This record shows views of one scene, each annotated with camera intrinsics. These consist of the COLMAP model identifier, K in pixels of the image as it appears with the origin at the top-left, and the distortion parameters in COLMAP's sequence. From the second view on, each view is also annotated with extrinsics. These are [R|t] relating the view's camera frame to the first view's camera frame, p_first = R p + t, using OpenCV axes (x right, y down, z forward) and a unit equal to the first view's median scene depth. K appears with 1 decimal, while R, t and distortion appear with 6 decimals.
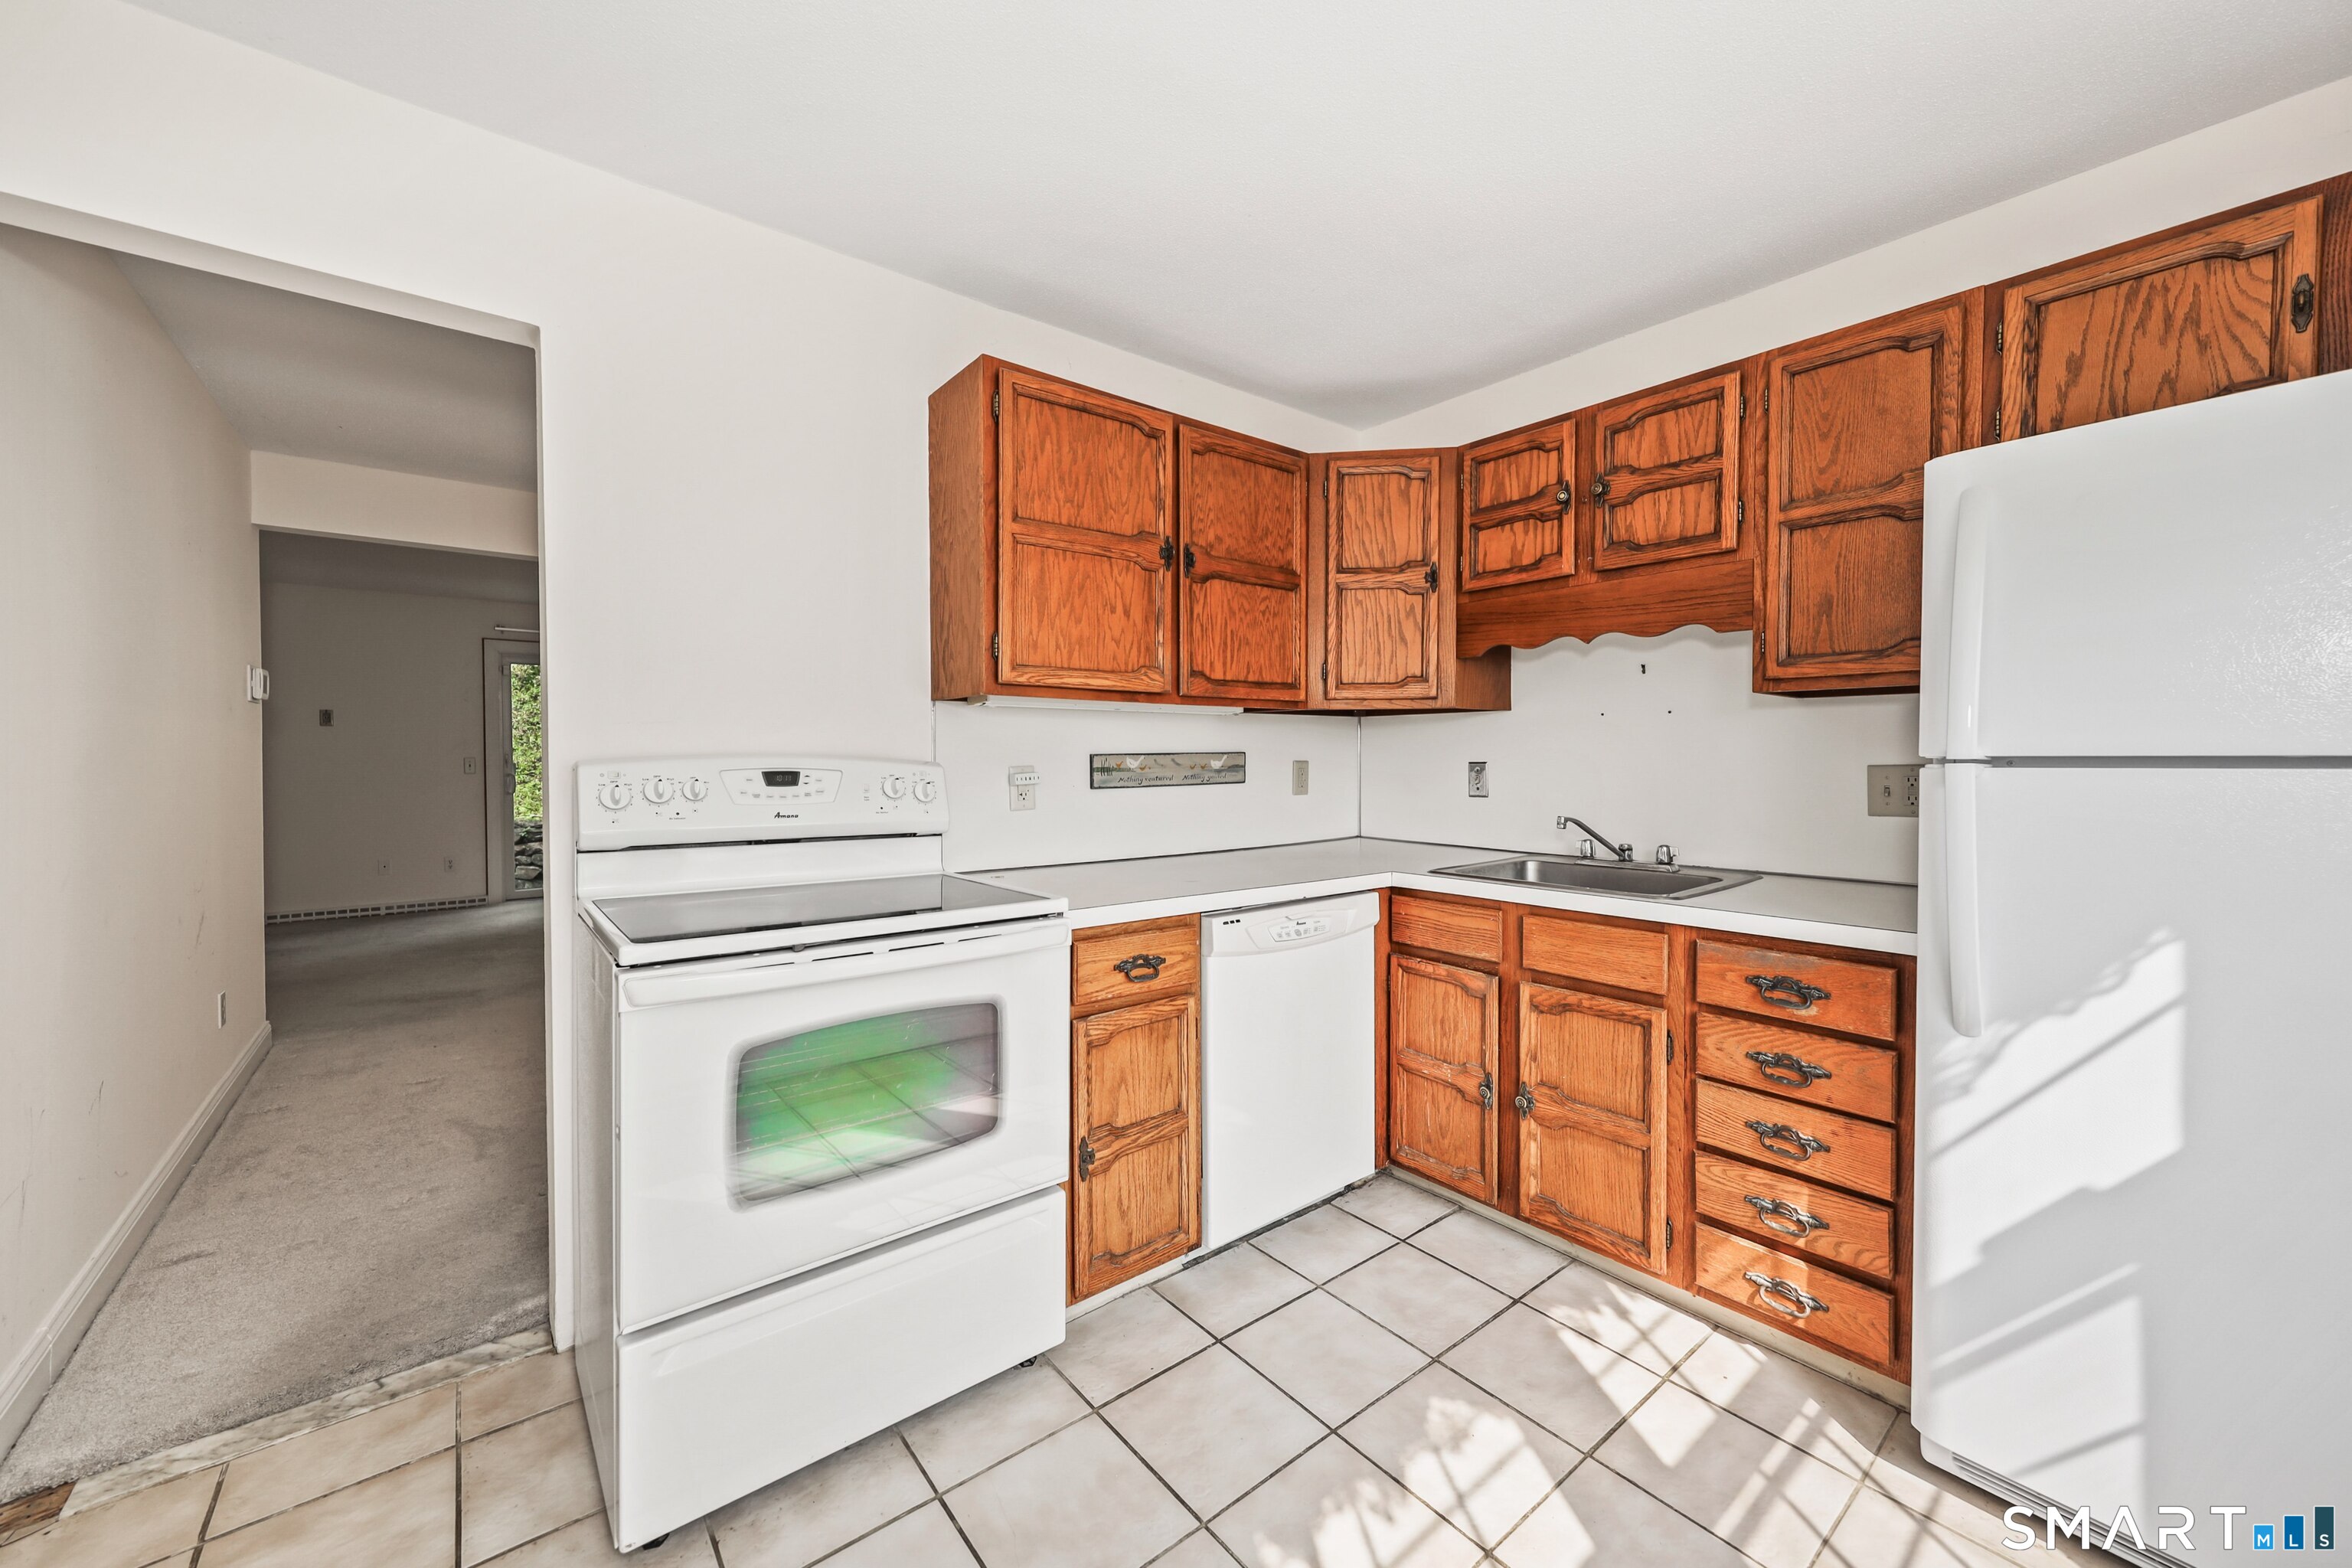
lens RADIAL K [[892.2, 0, 1166.9], [0, 892.2, 752.0], [0, 0, 1]] dist [0.001626, -0.000397]
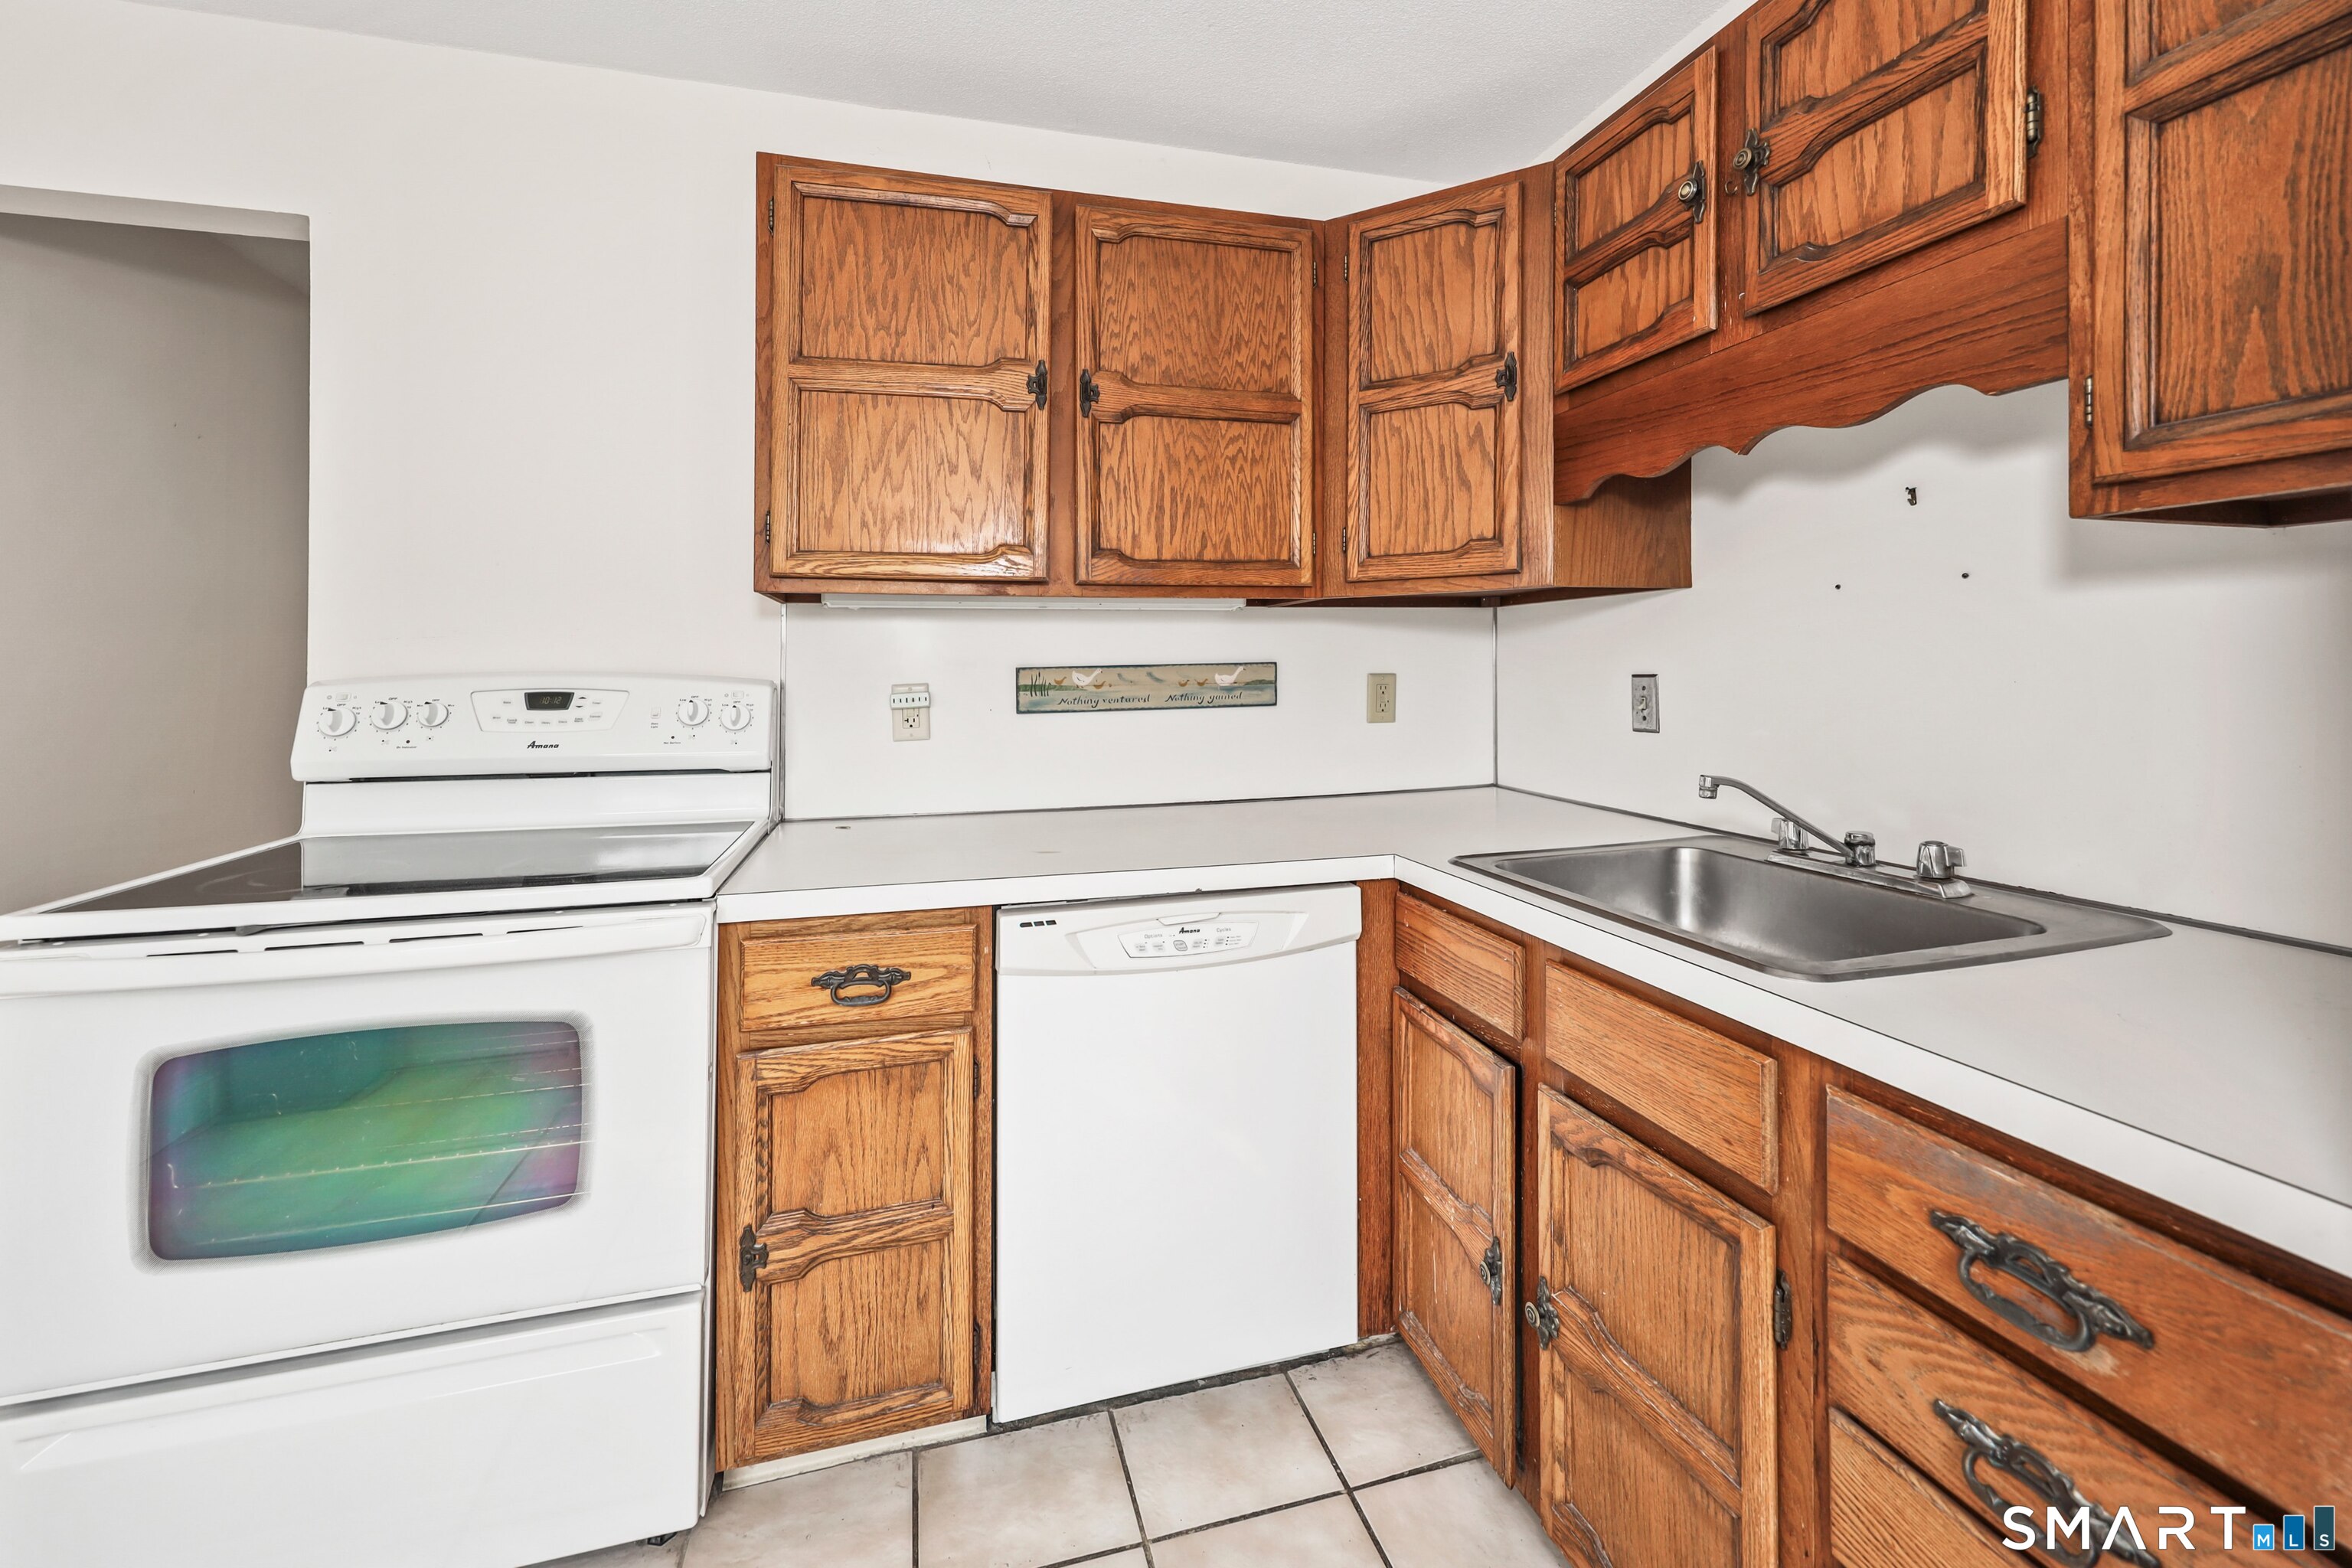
lens RADIAL K [[933.5, 0, 1165.8], [0, 933.5, 648.5], [0, 0, 1]] dist [-0.001487, 0.001113]
pose [[0.916265, -0.016044, -0.400251, 0.425566], [0.010861, 0.999825, -0.015216, -0.000136], [0.400425, 0.009595, 0.916279, 0.396738]]
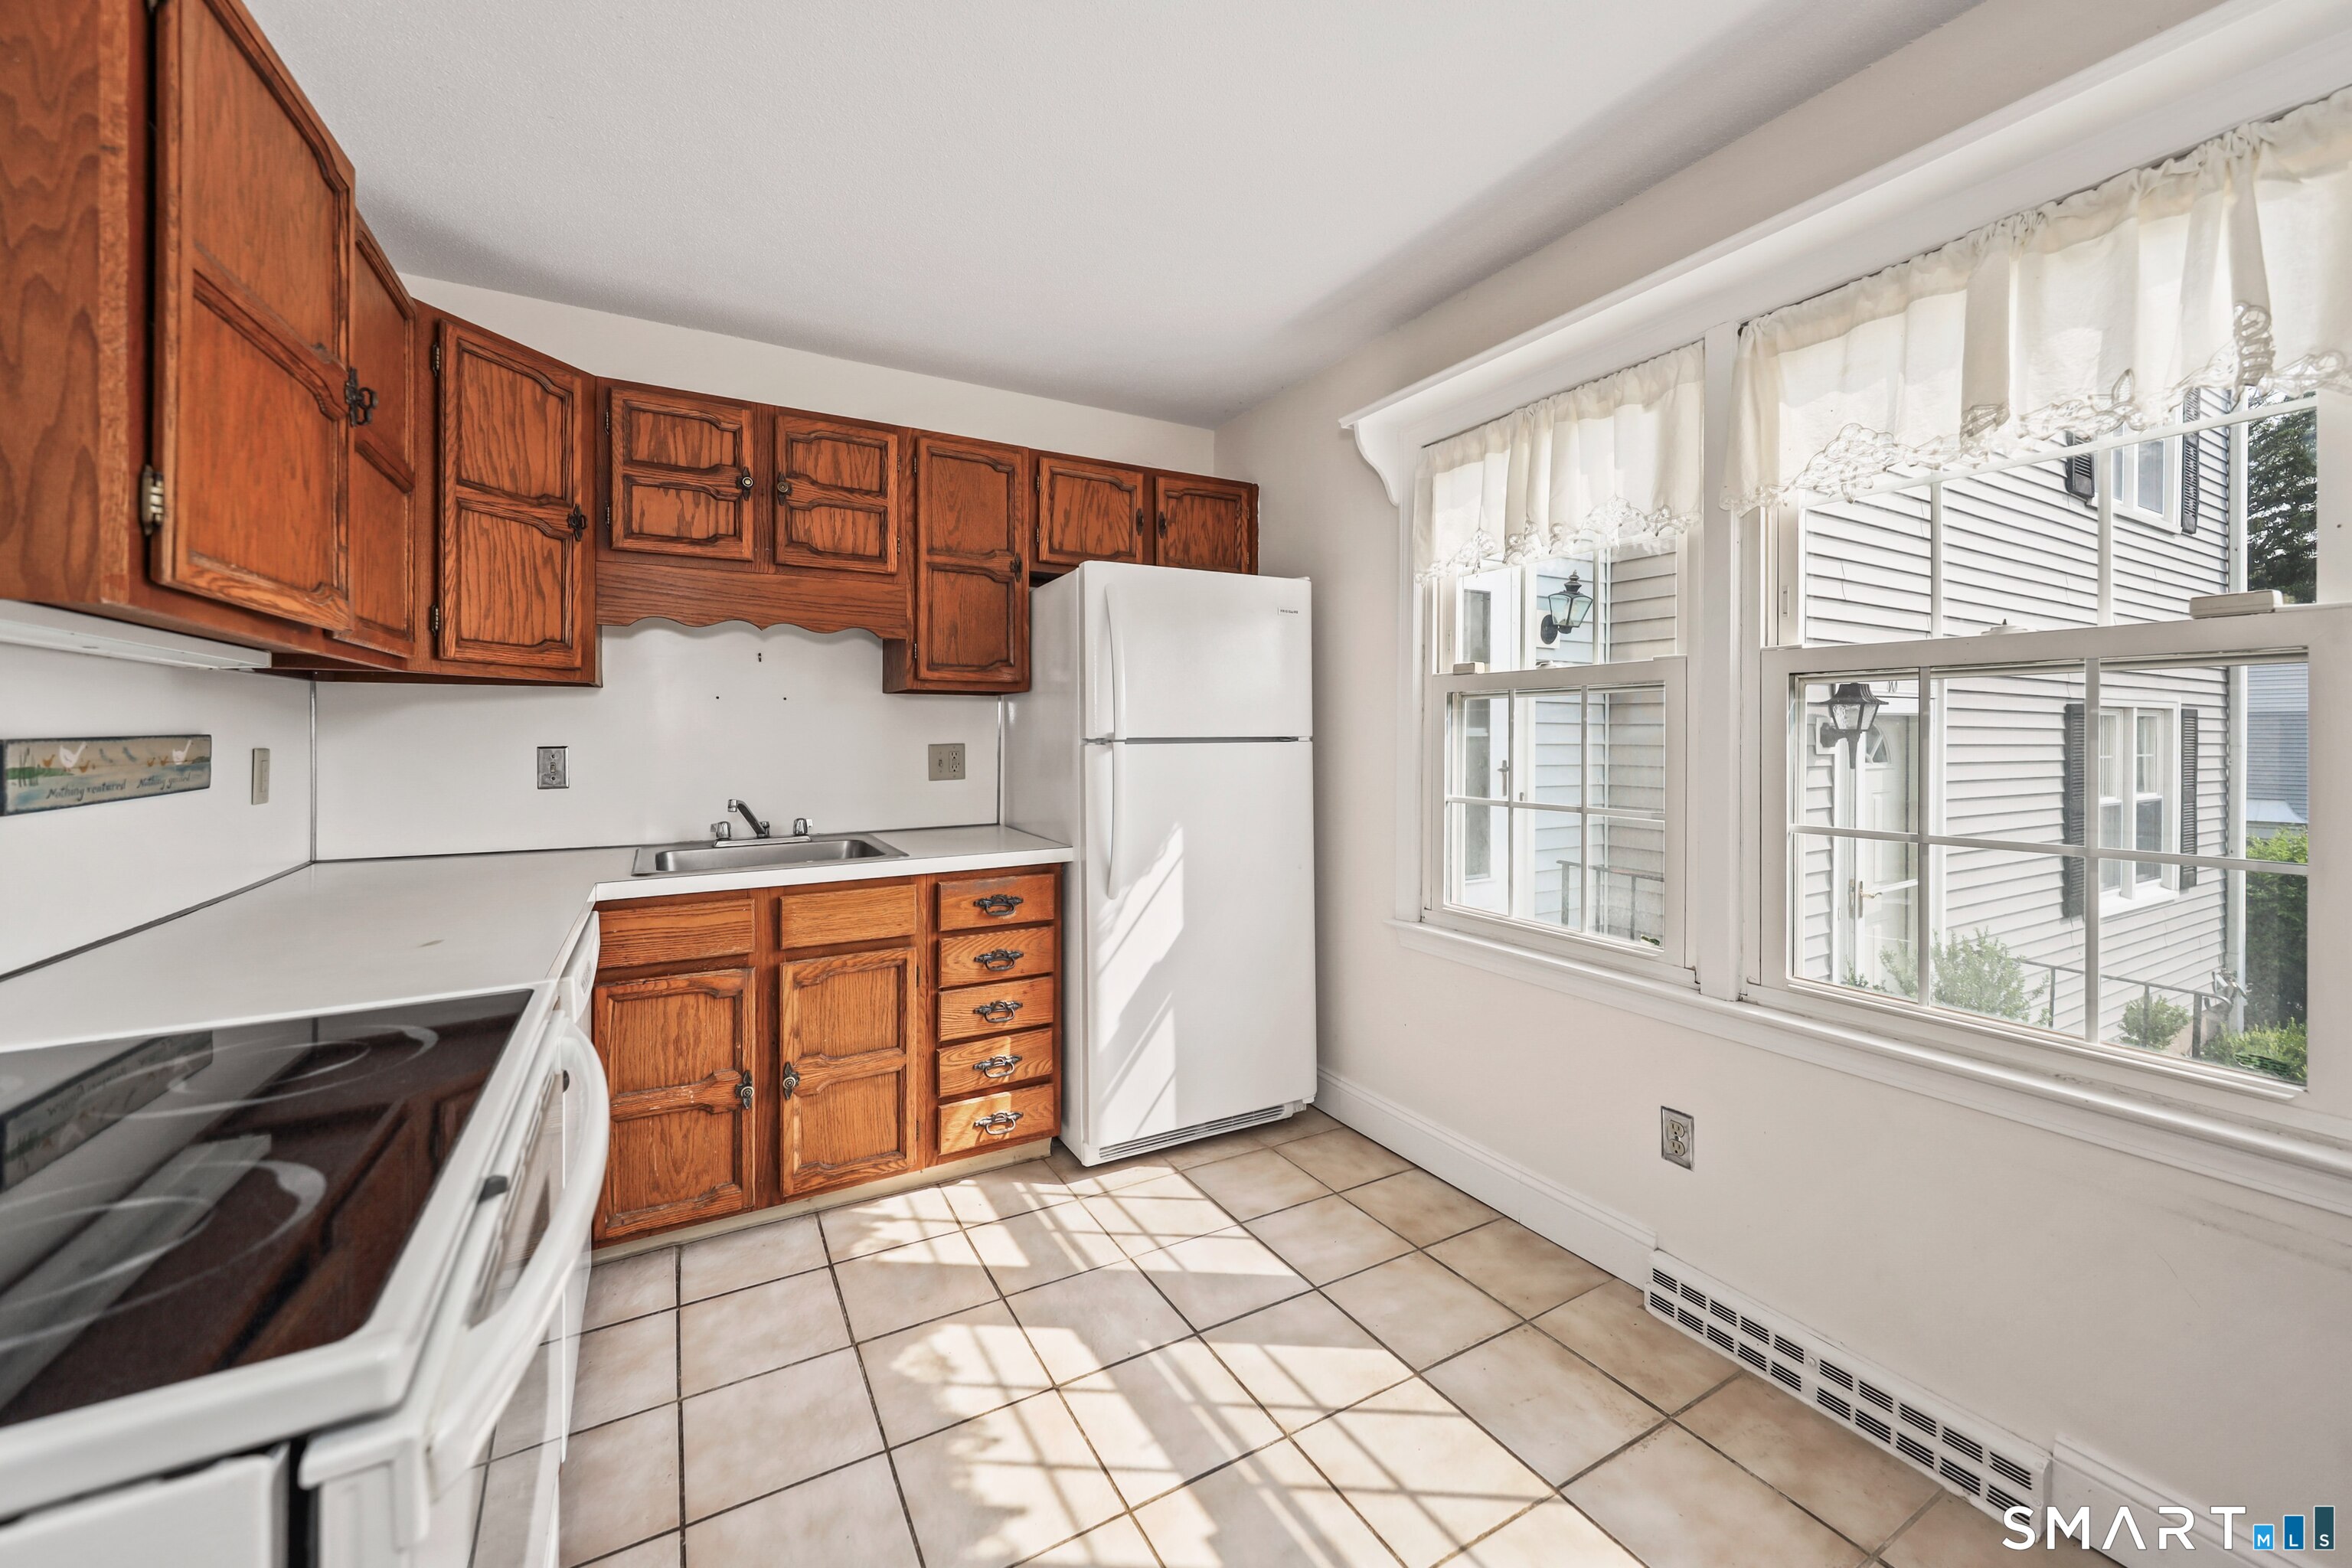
lens RADIAL K [[892.2, 0, 1185.1], [0, 892.2, 714.6], [0, 0, 1]] dist [0.001626, -0.000397]
pose [[0.147918, 0.022933, 0.988734, -0.544715], [-0.001192, 0.999735, -0.023010, -0.000449], [-0.988999, 0.002226, 0.147906, 0.408751]]
